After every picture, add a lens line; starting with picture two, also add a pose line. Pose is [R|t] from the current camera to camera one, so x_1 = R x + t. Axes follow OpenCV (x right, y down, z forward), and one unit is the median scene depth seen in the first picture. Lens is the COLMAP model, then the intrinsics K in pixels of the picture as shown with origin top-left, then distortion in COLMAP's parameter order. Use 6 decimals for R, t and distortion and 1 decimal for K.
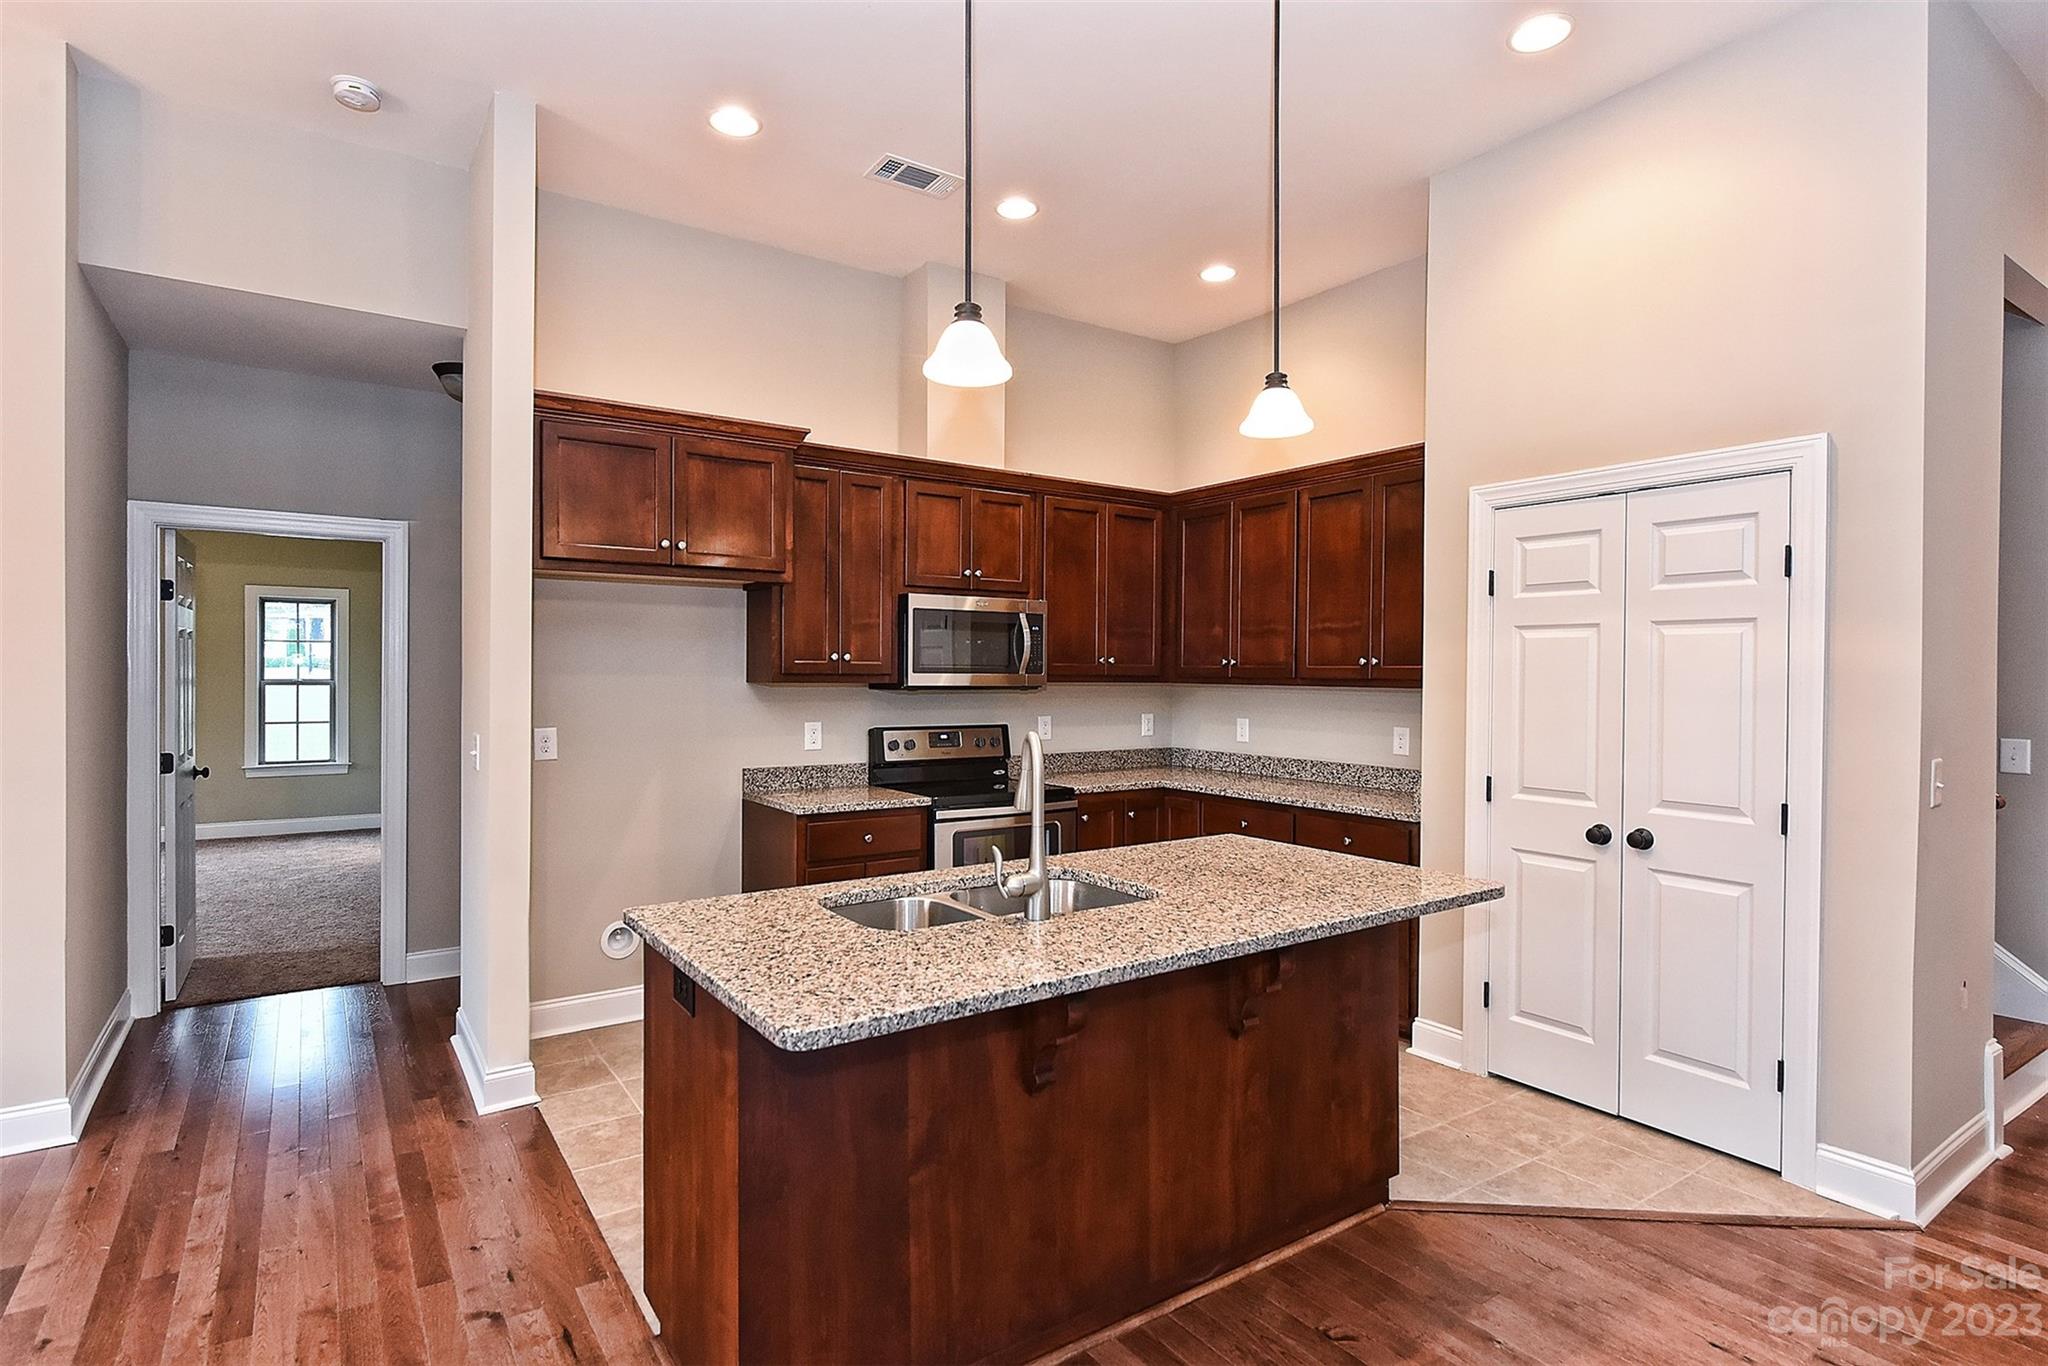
lens RADIAL K [[1036.9, 0, 1027.8], [0, 1036.9, 682.5], [0, 0, 1]] dist [0.001229, -0.000193]
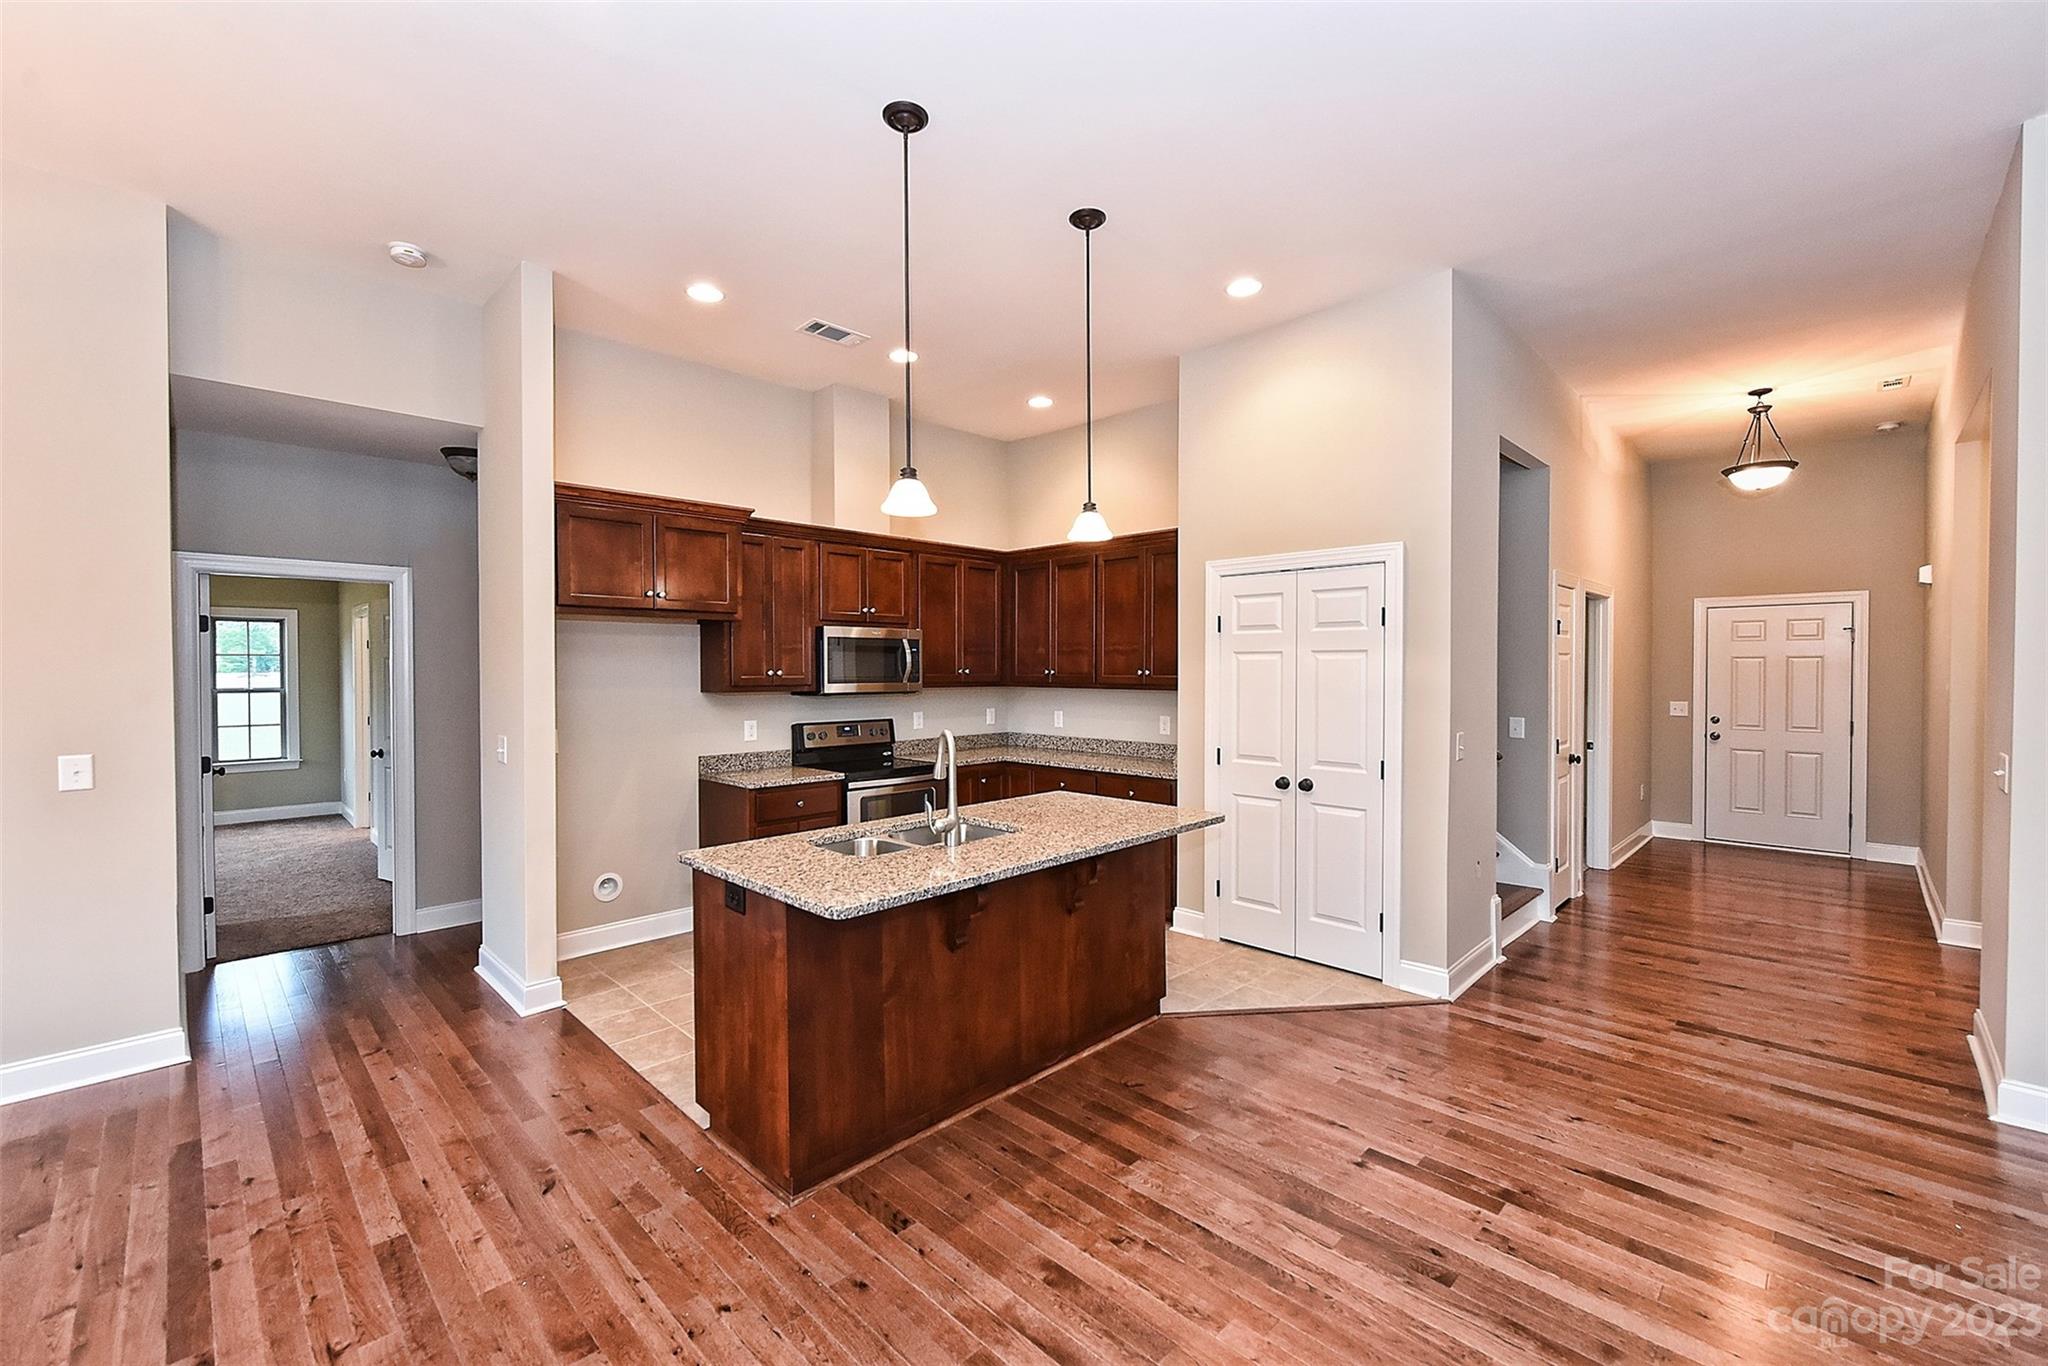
lens RADIAL K [[840.1, 0, 1030.0], [0, 840.1, 682.1], [0, 0, 1]] dist [0.001971, -0.001379]
pose [[0.982356, -0.011204, 0.186687, -0.072003], [0.009777, 0.999916, 0.008565, -0.023711], [-0.186767, -0.006589, 0.982382, -0.196126]]
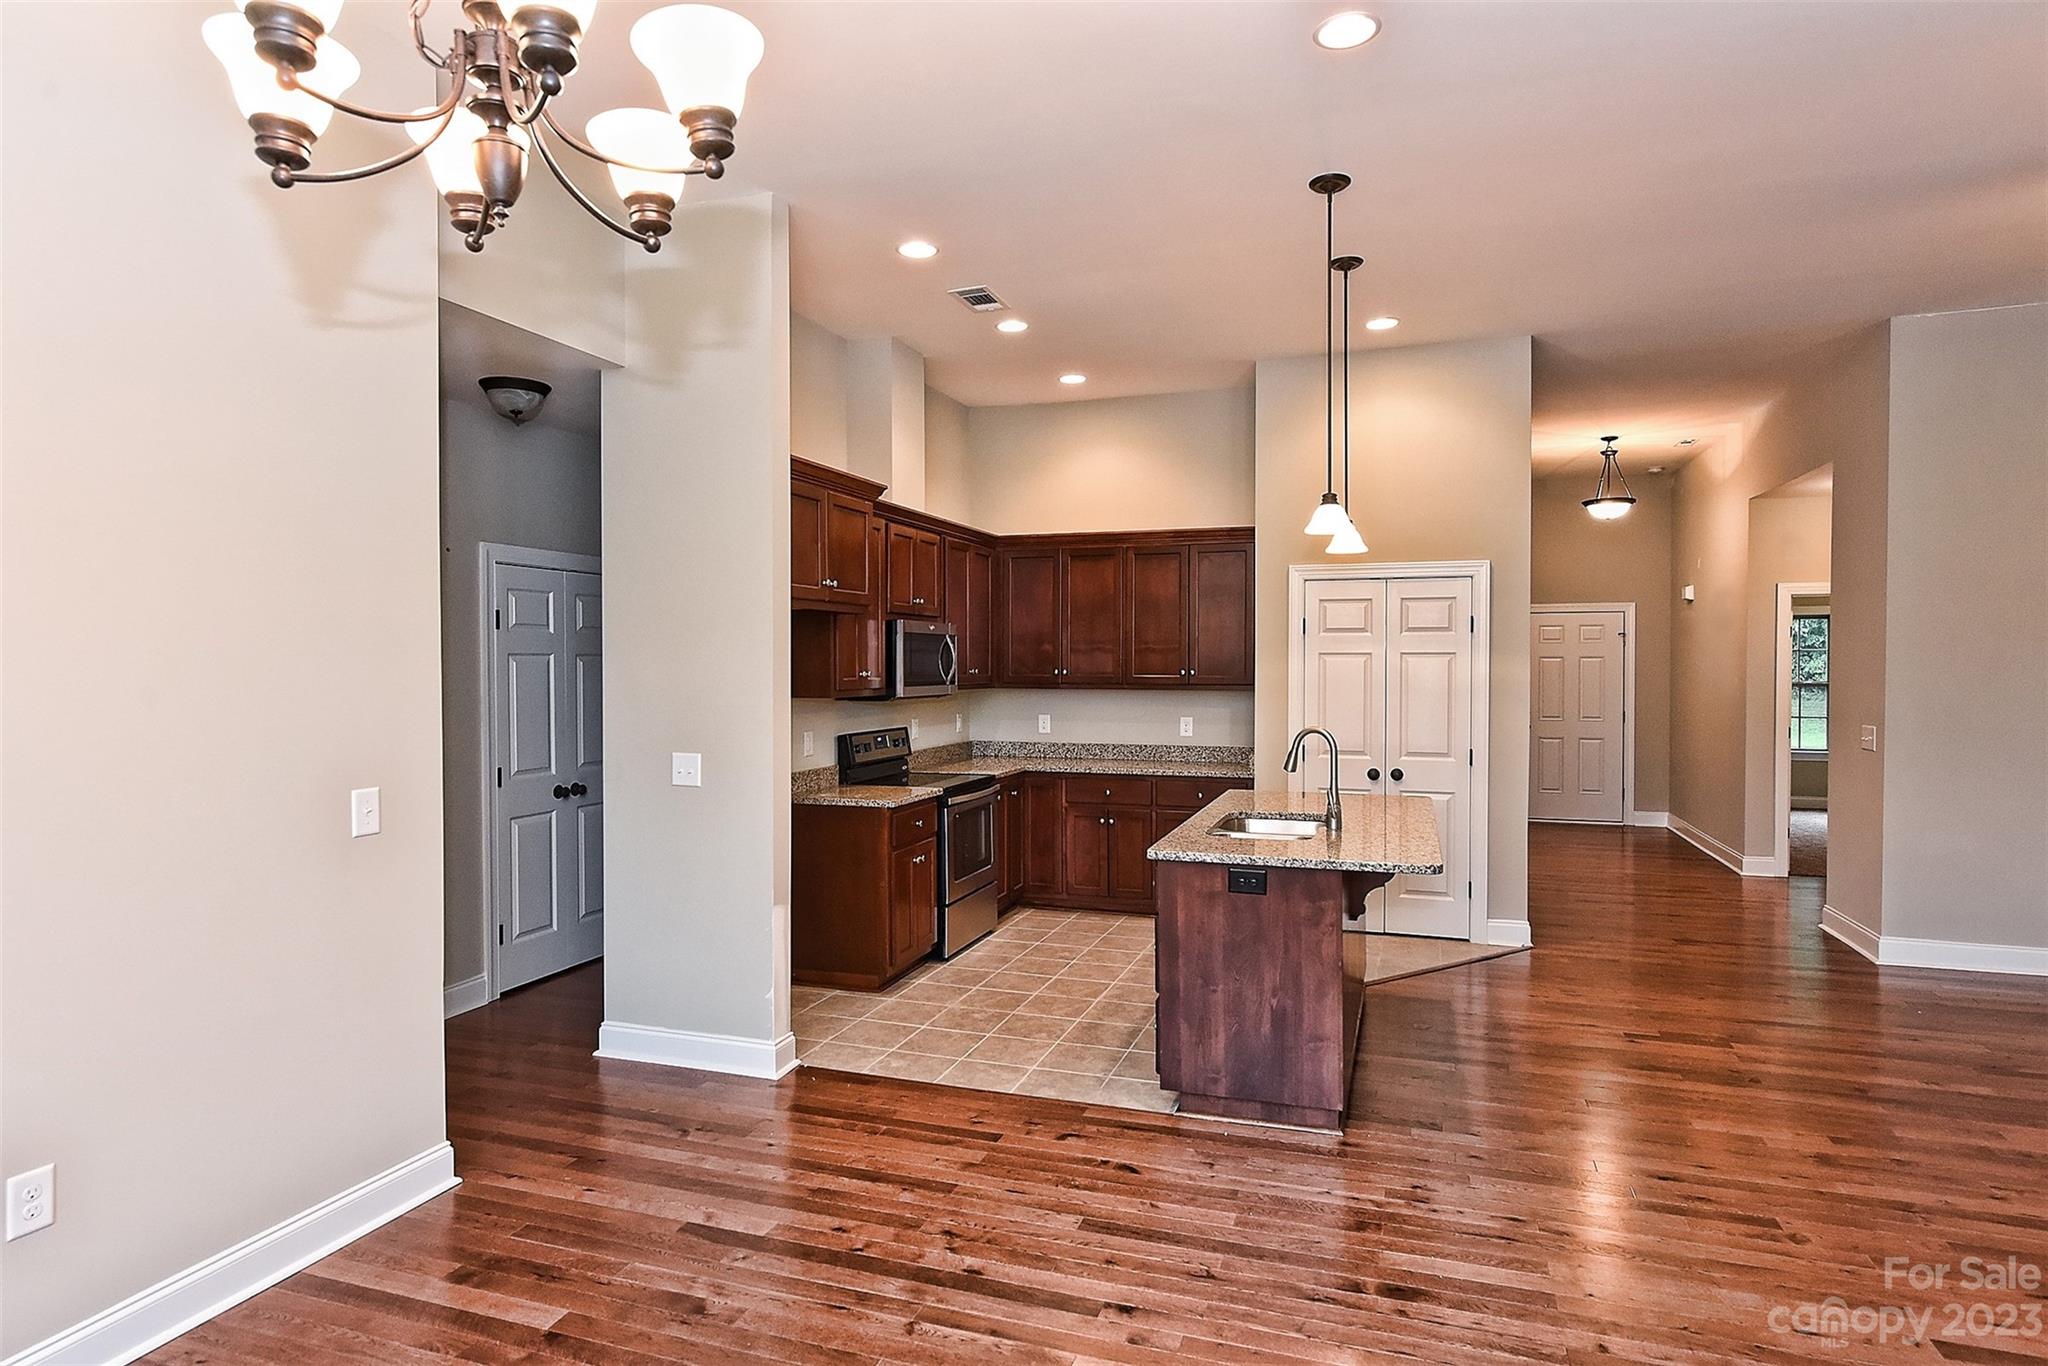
lens RADIAL K [[1123.5, 0, 1031.6], [0, 1123.5, 680.2], [0, 0, 1]] dist [0.002160, 0.000667]
pose [[0.803517, -0.016232, 0.595061, -0.996150], [0.011202, 0.999863, 0.012147, -0.039456], [-0.595177, -0.003095, 0.803589, -0.168673]]
